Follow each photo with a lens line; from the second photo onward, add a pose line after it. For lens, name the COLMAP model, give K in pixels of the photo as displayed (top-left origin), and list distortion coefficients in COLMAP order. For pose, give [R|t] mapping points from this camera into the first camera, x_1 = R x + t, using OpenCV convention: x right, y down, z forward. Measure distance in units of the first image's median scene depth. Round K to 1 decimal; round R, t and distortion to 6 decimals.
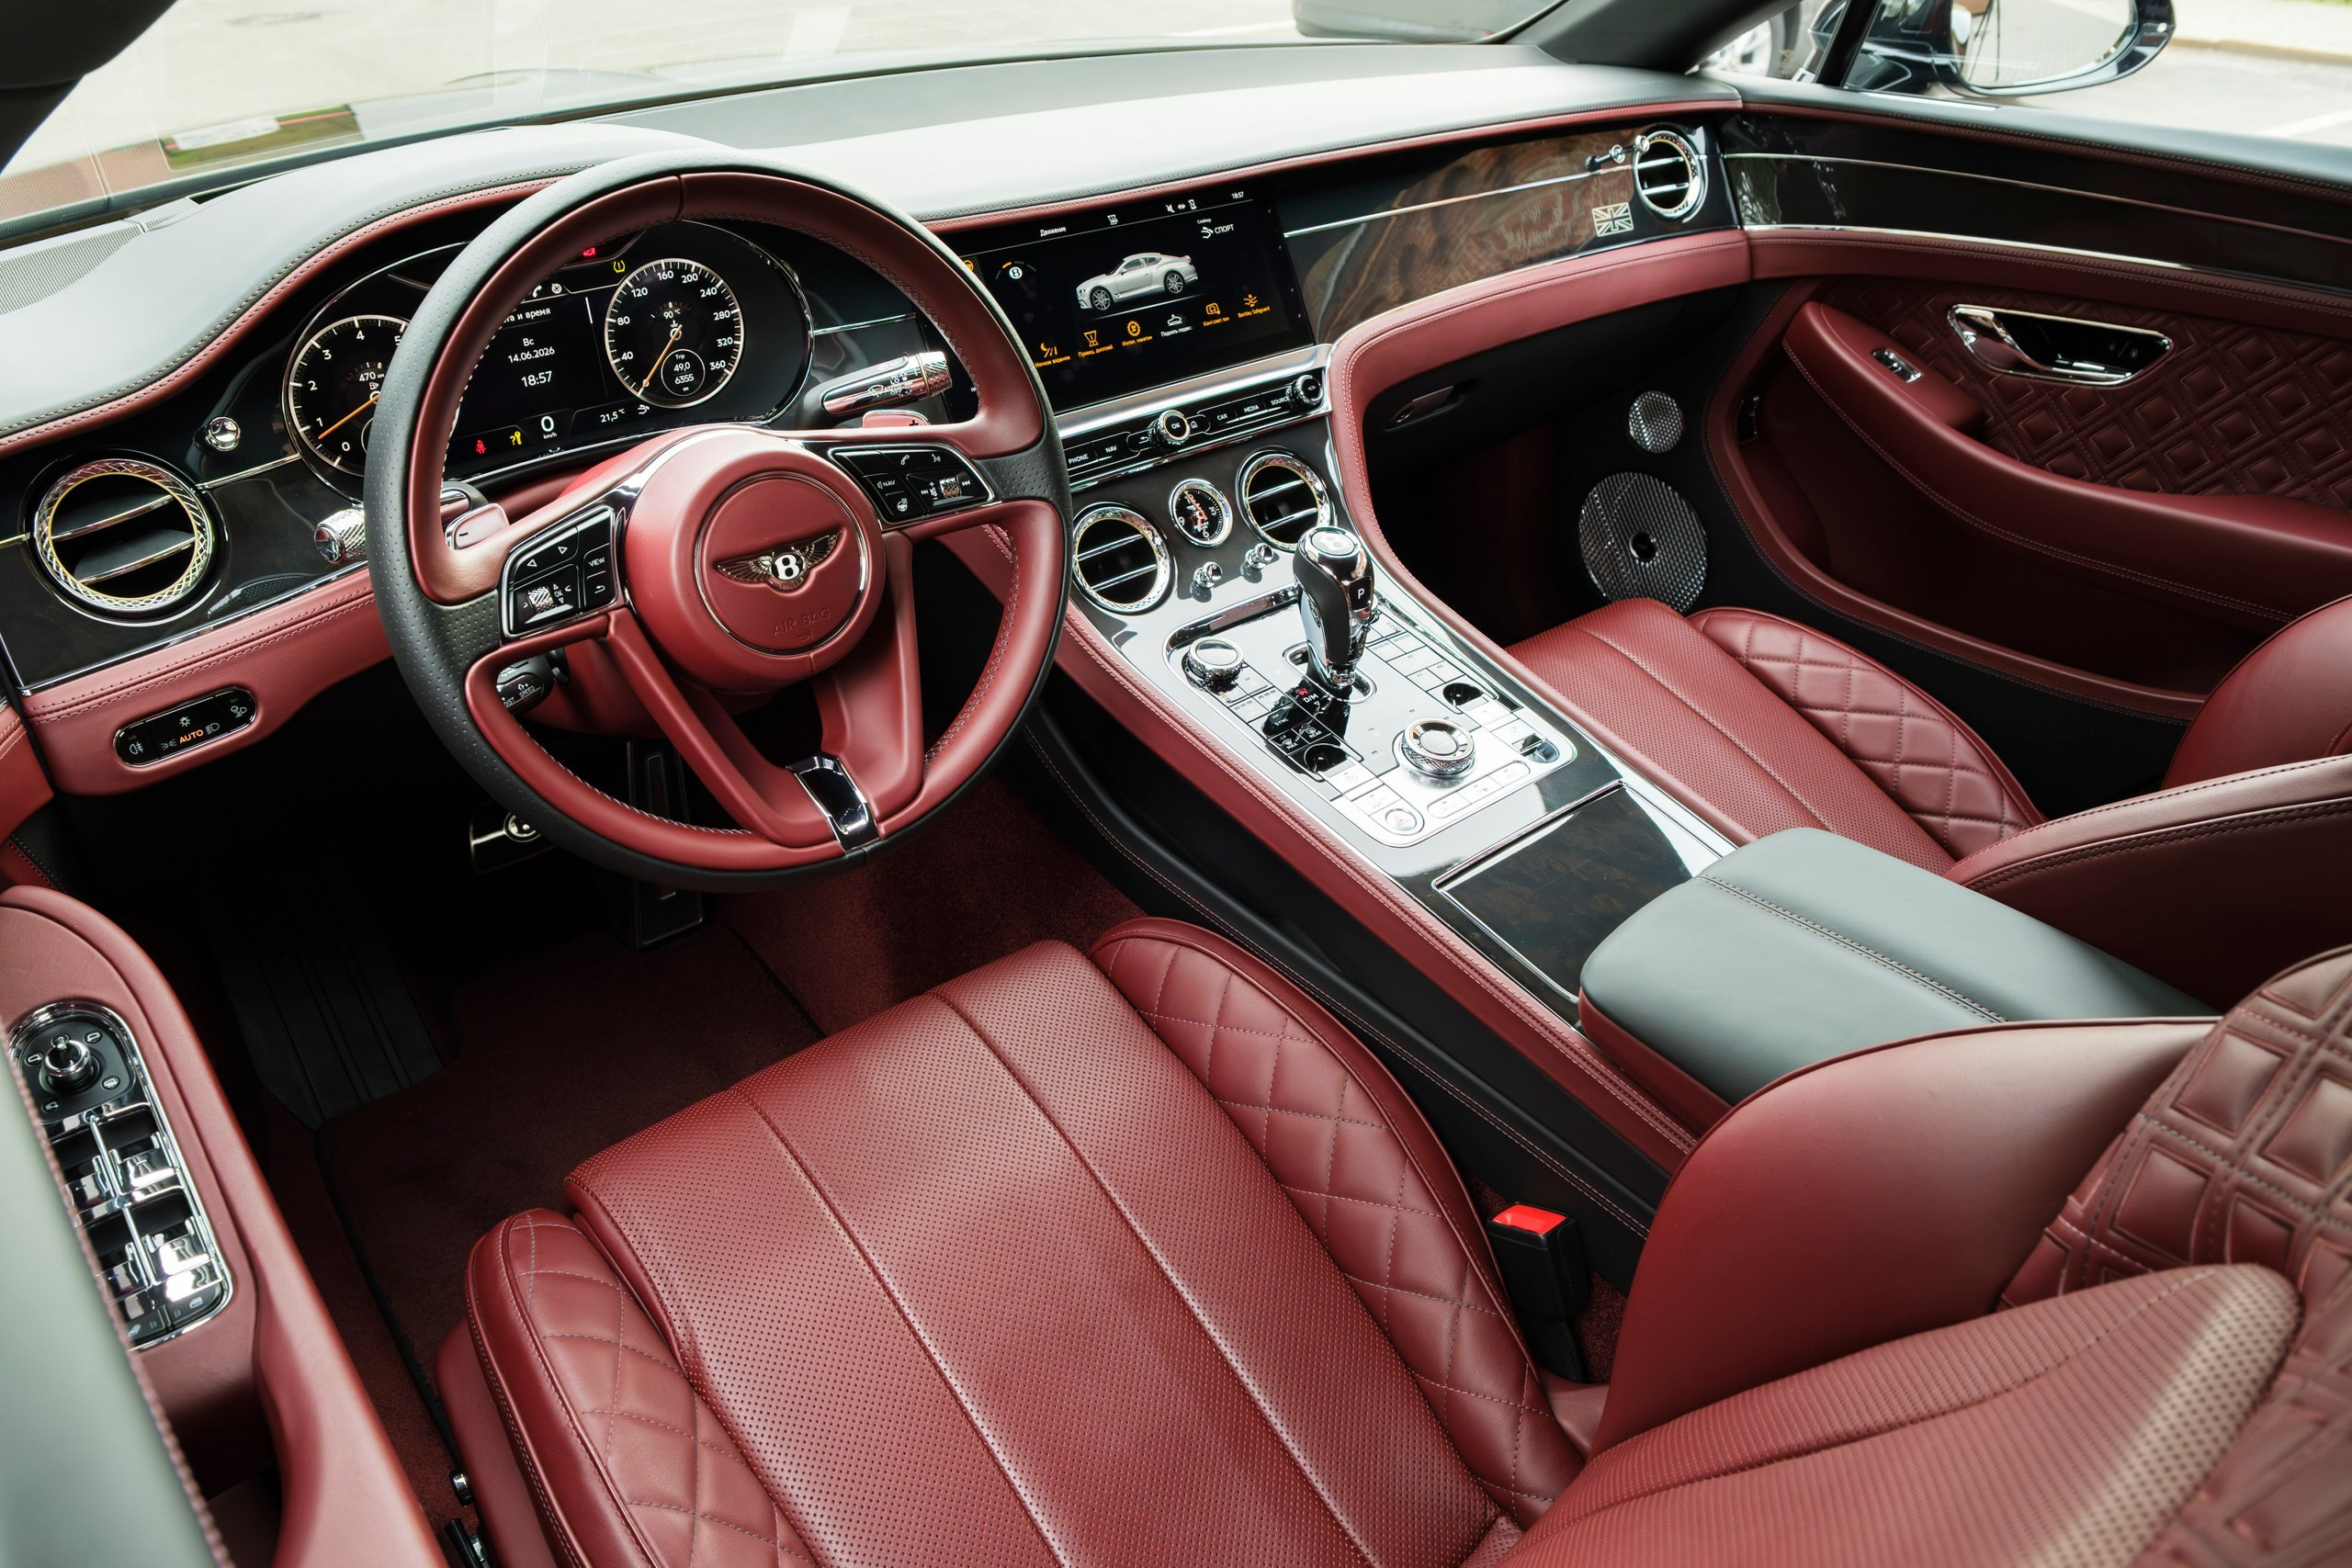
lens RADIAL K [[1635.3, 0, 1153.7], [0, 1635.3, 775.0], [0, 0, 1]] dist [0.003398, -0.046829]
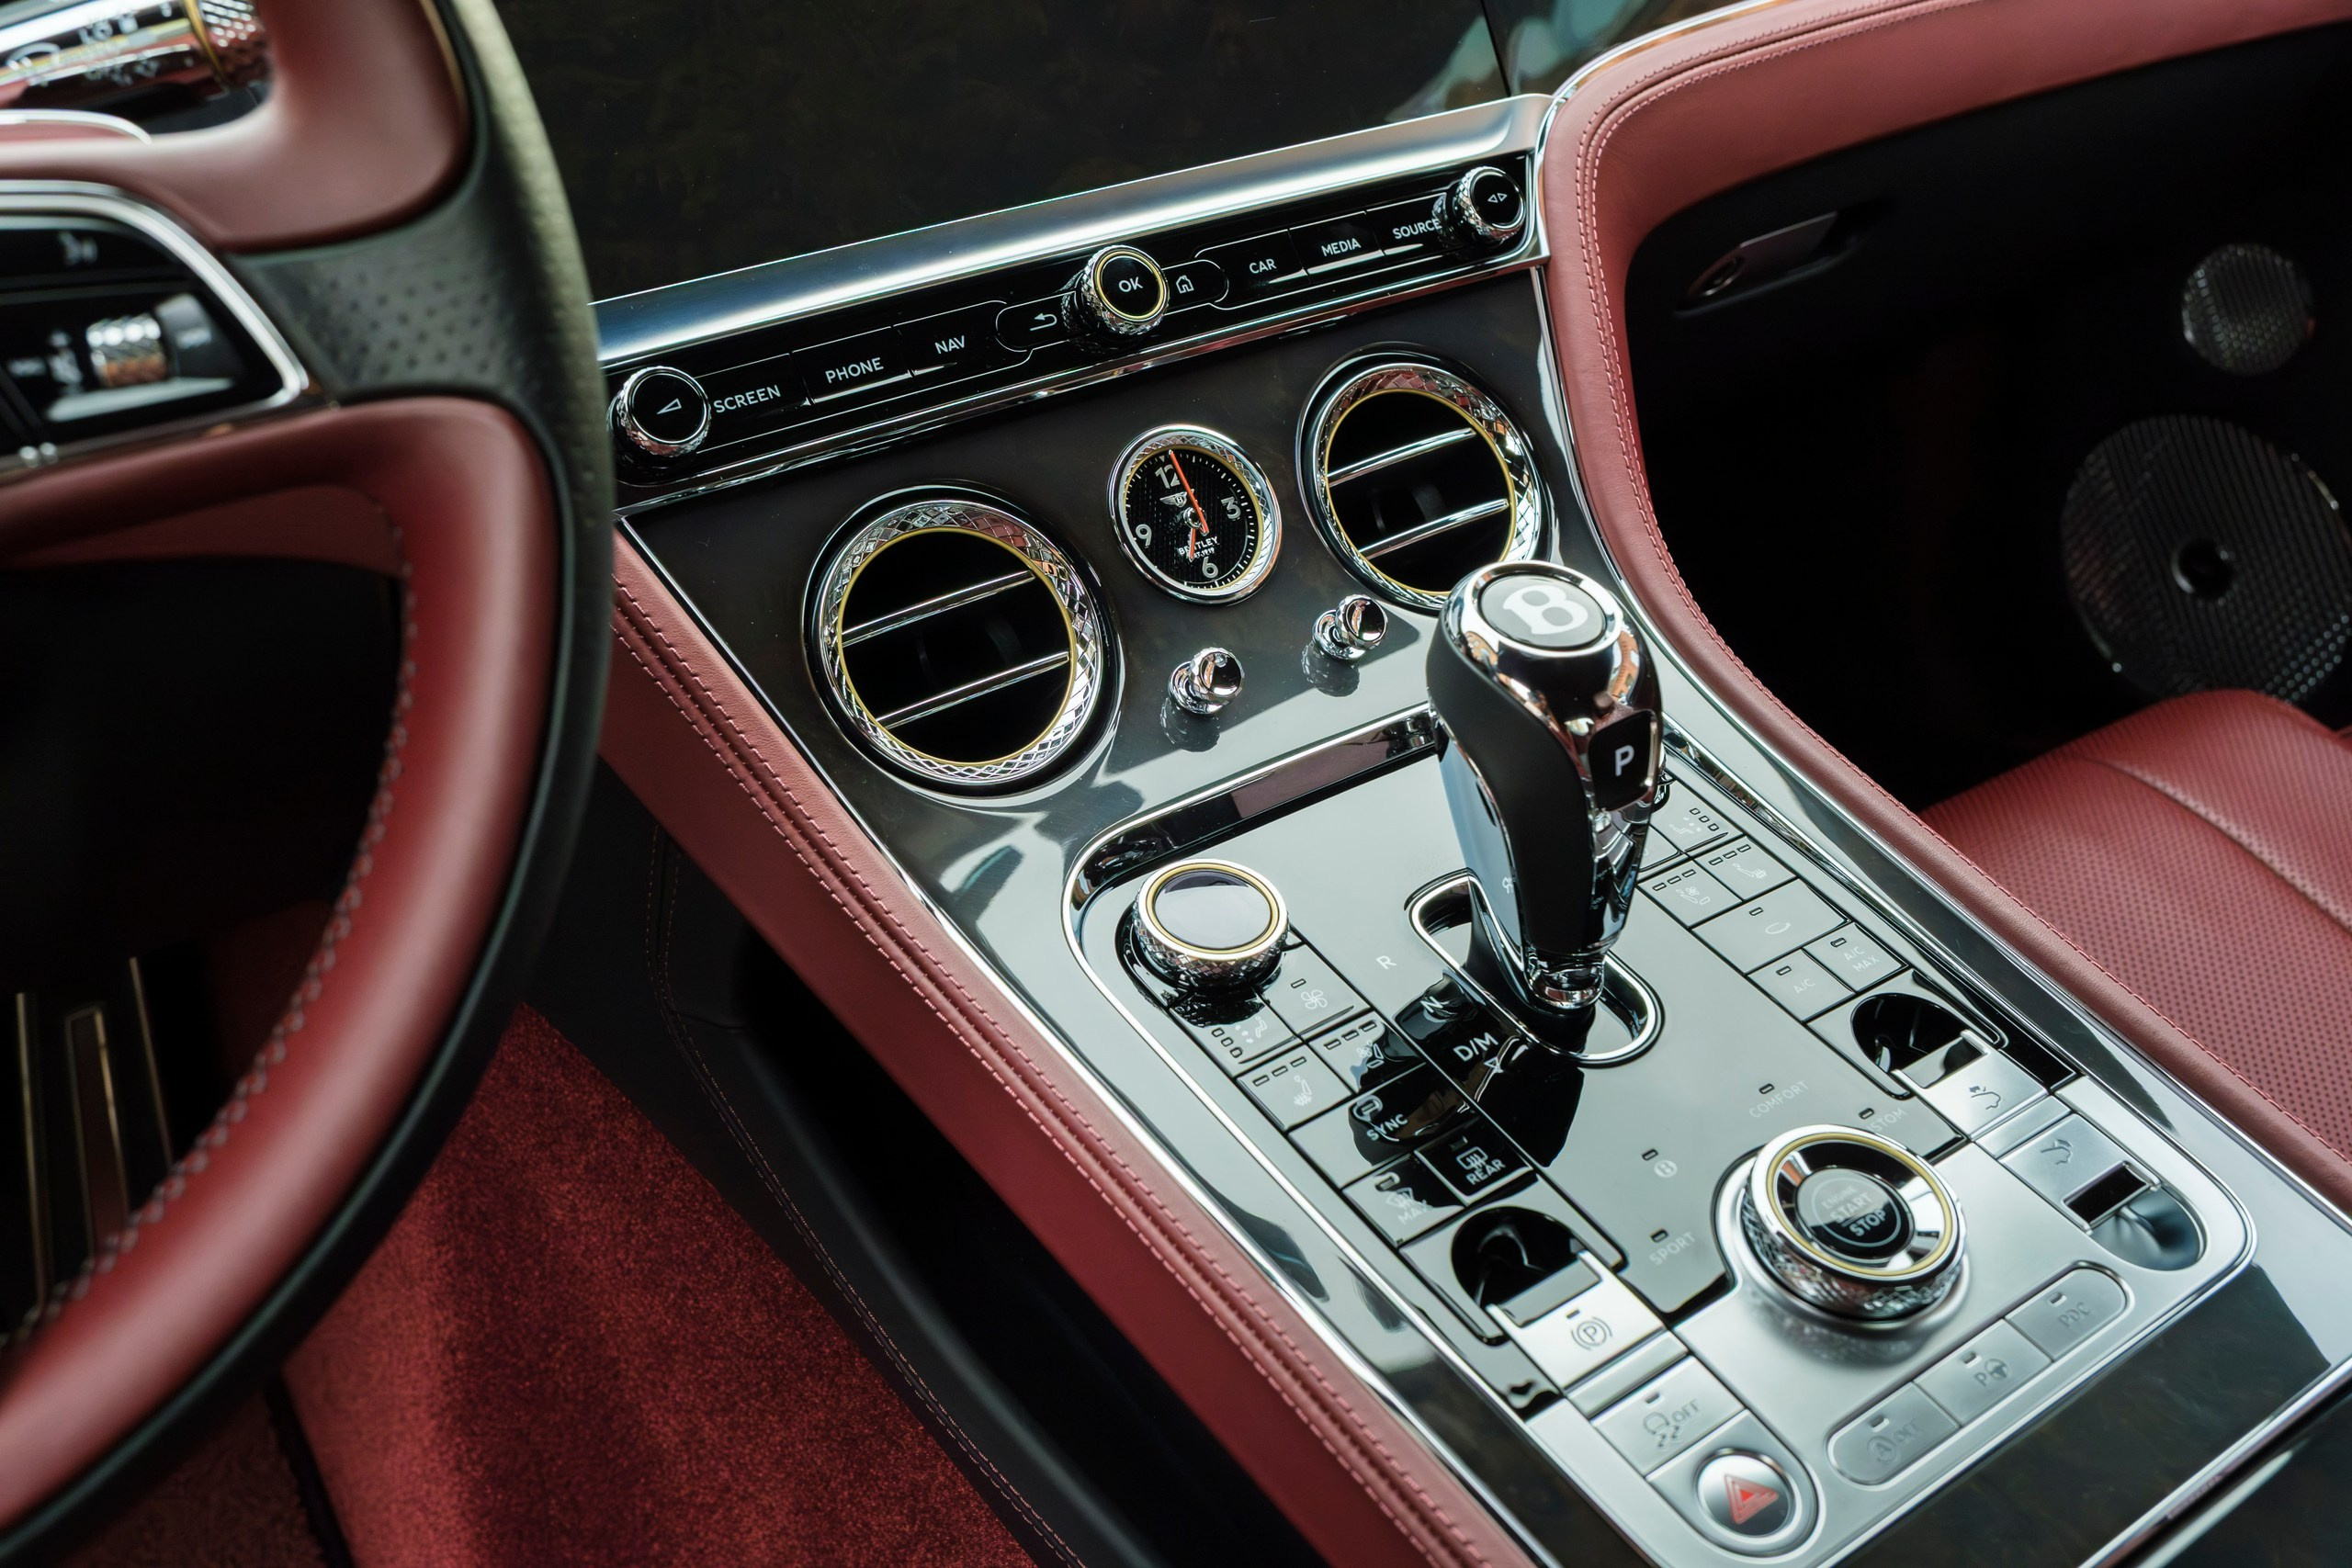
lens RADIAL K [[2317.7, 0, 1176.0], [0, 2317.7, 784.0], [0, 0, 1]] dist [-0.007738, 0.014955]
pose [[0.998350, 0.012495, -0.056048, 0.057818], [-0.013905, 0.999595, -0.024832, -0.088564], [0.055715, 0.025571, 0.998119, 0.488178]]
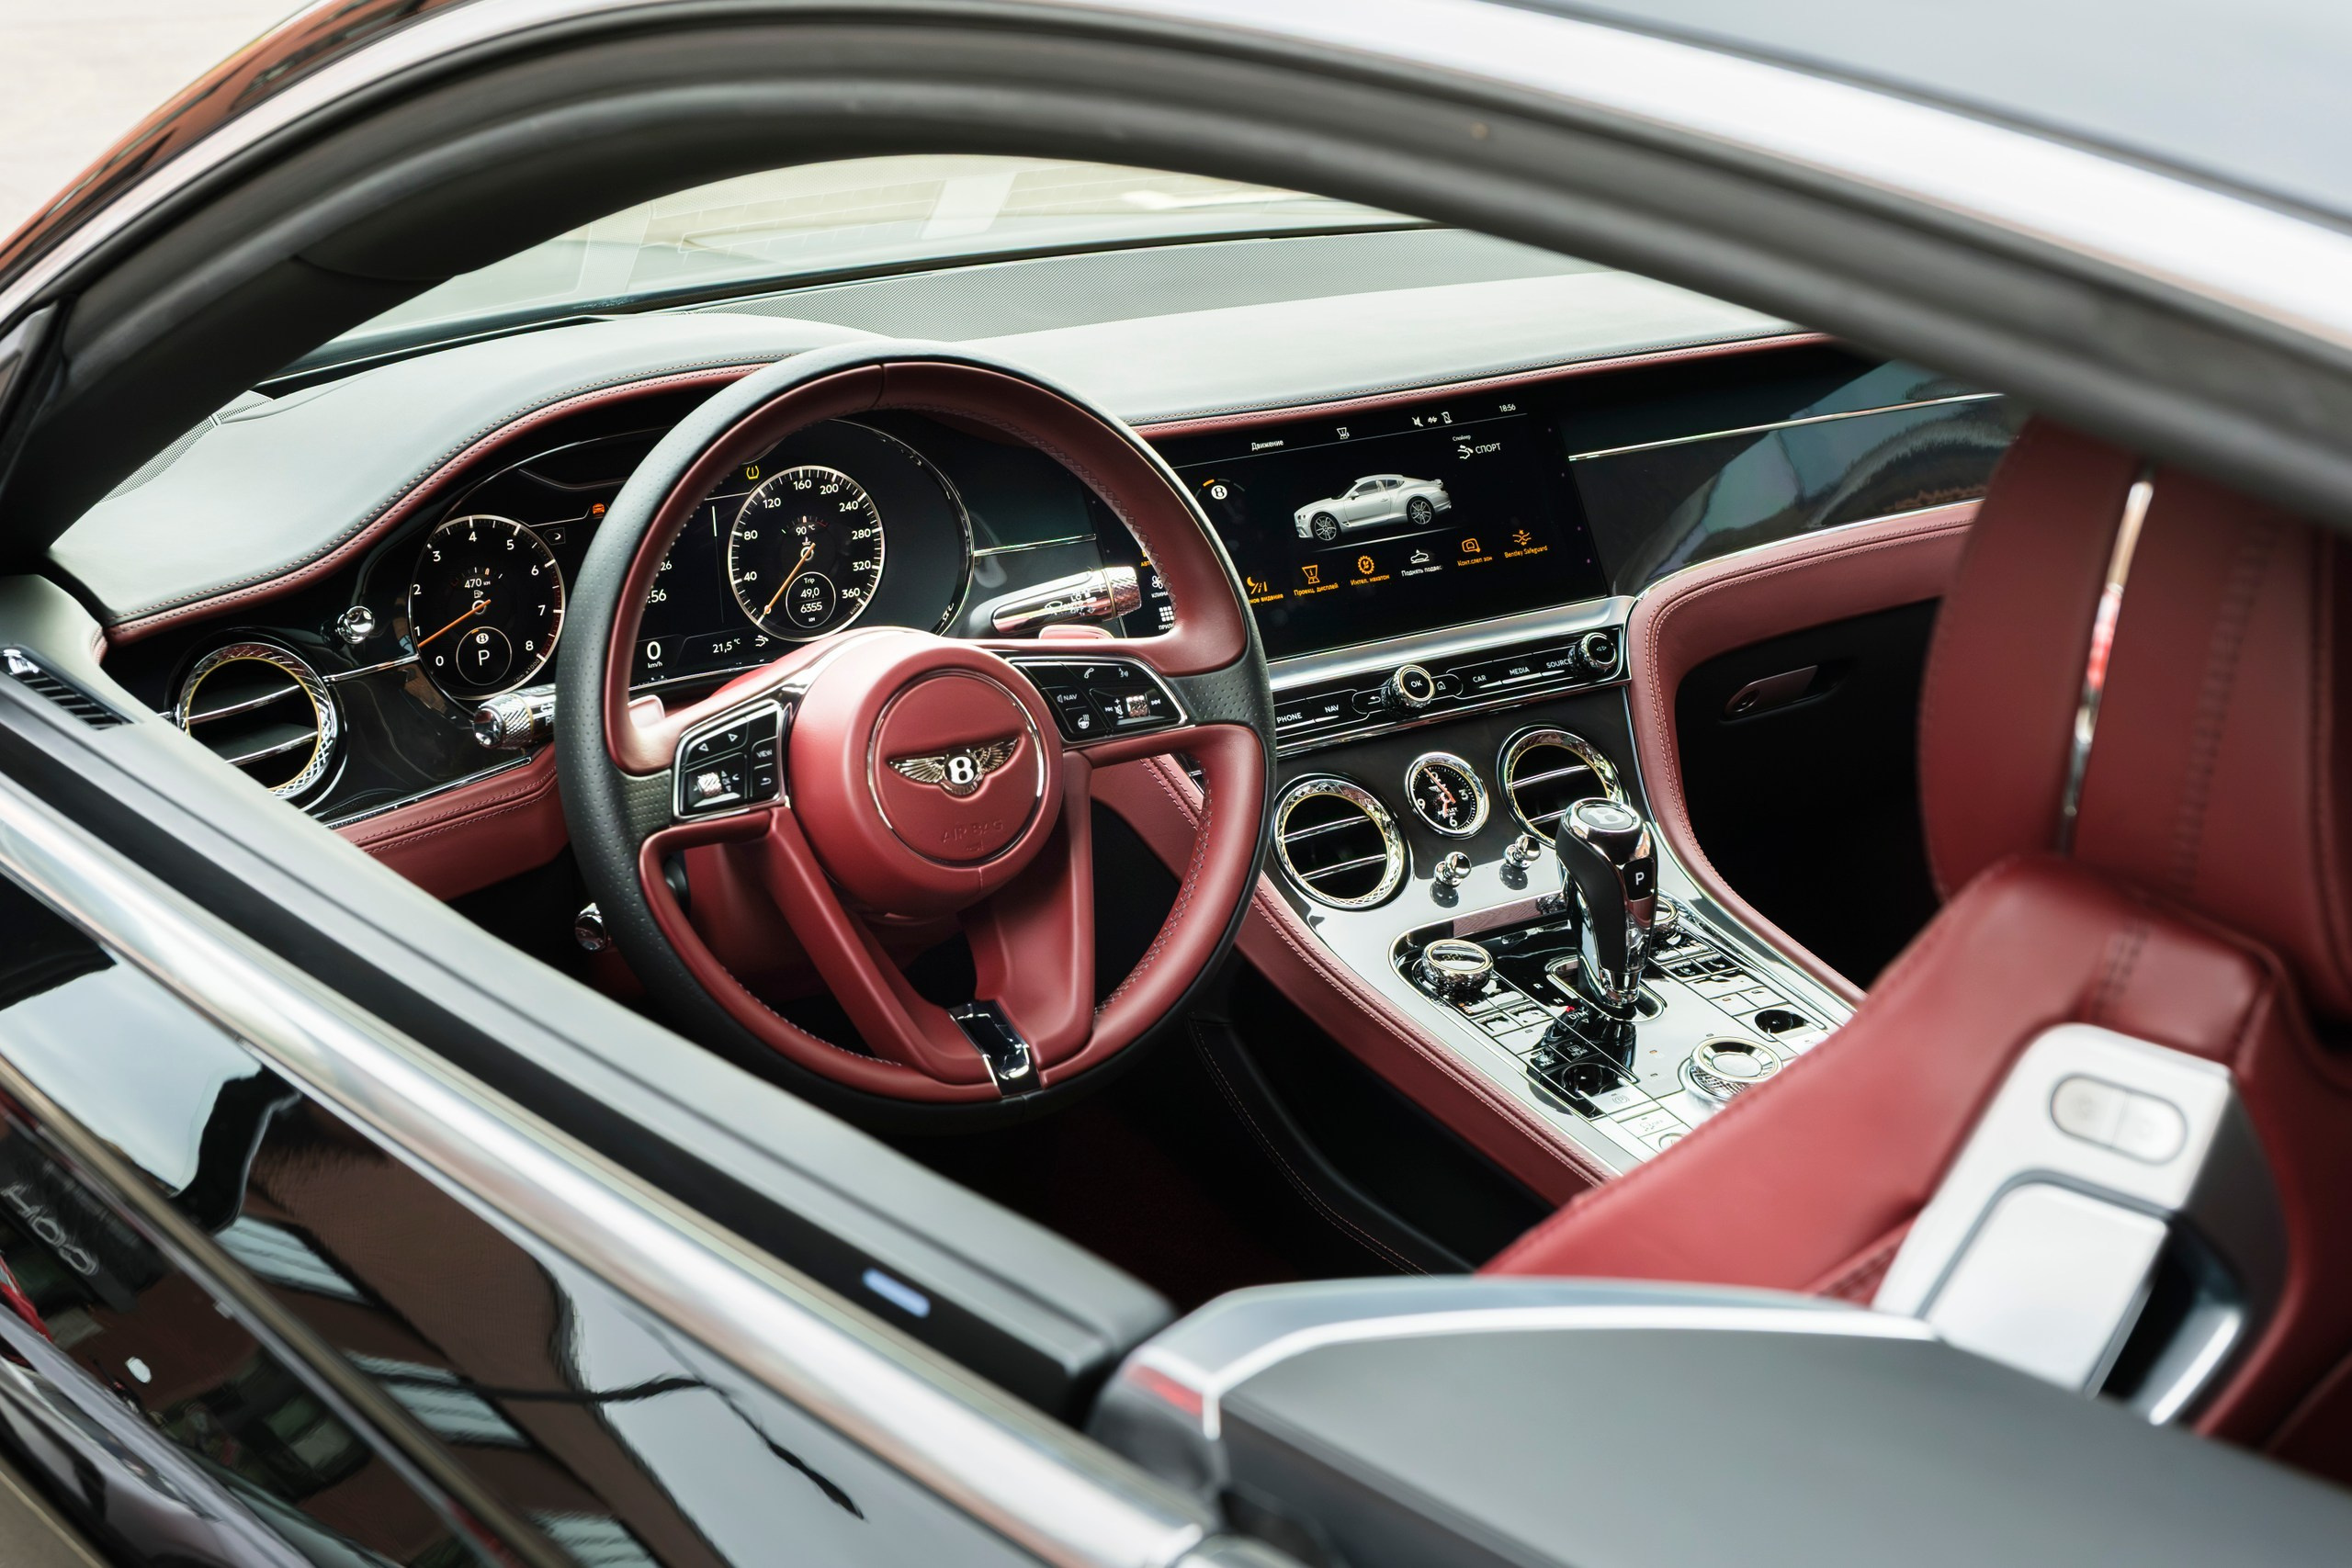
lens RADIAL K [[3591.4, 0, 1176.0], [0, 3591.4, 784.0], [0, 0, 1]] dist [-0.009261, -0.021907]
pose [[0.995998, 0.018698, -0.087394, 0.051871], [-0.039847, 0.968203, -0.246972, 0.269910], [0.079997, 0.249466, 0.965074, -0.673575]]
